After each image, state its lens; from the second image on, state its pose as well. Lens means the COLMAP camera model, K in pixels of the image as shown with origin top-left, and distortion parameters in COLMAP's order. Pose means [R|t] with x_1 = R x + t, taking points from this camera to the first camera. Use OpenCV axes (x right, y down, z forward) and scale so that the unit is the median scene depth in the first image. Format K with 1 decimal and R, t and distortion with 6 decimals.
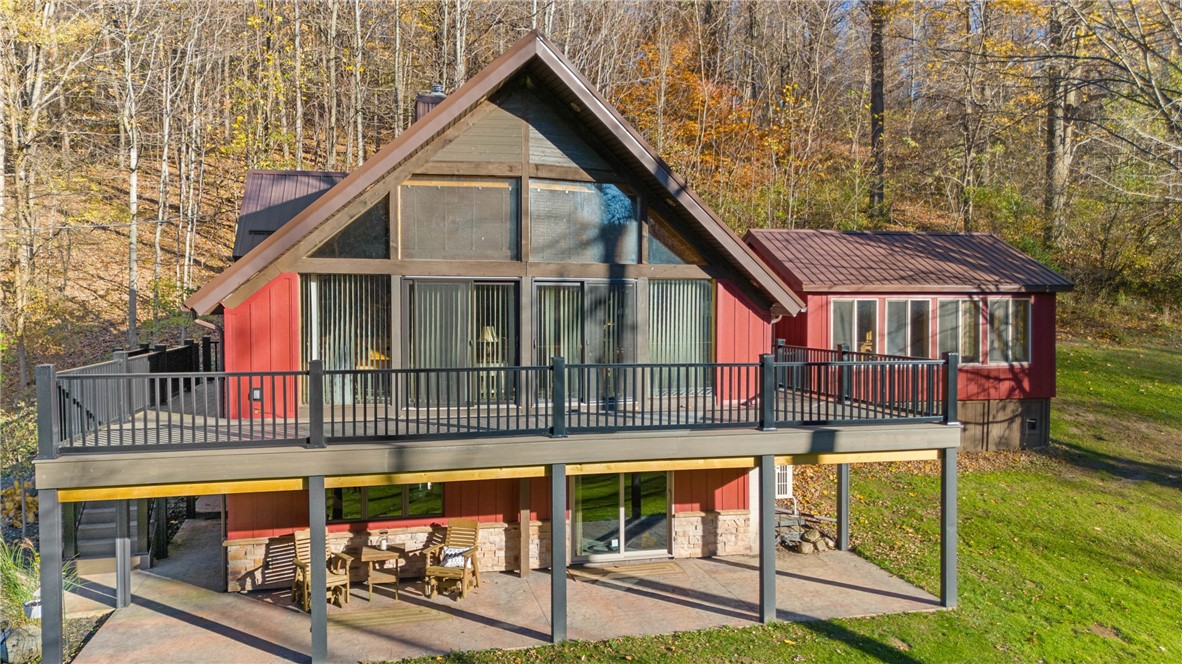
lens RADIAL K [[870.4, 0, 591.0], [0, 870.4, 332.0], [0, 0, 1]] dist [0.066330, -0.077068]
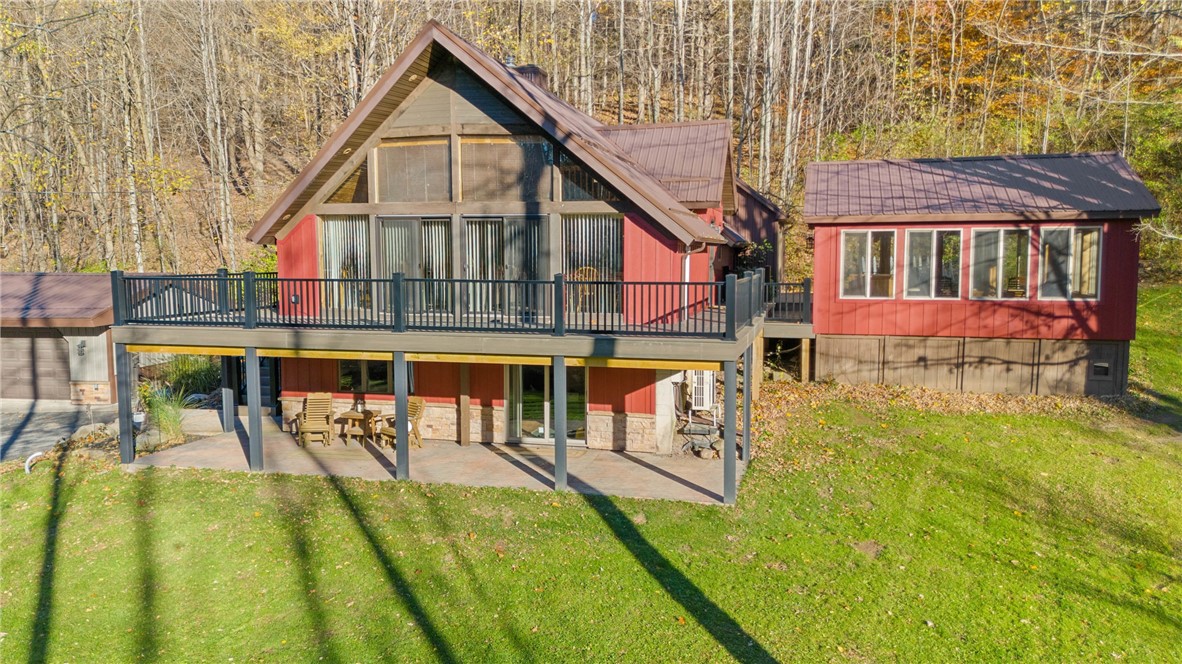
lens RADIAL K [[870.4, 0, 591.0], [0, 870.4, 332.0], [0, 0, 1]] dist [0.066330, -0.077068]
pose [[0.876199, 0.042202, -0.480097, 0.657652], [-0.011760, 0.997734, 0.066241, 0.020524], [0.481805, -0.052394, 0.874711, -0.034677]]
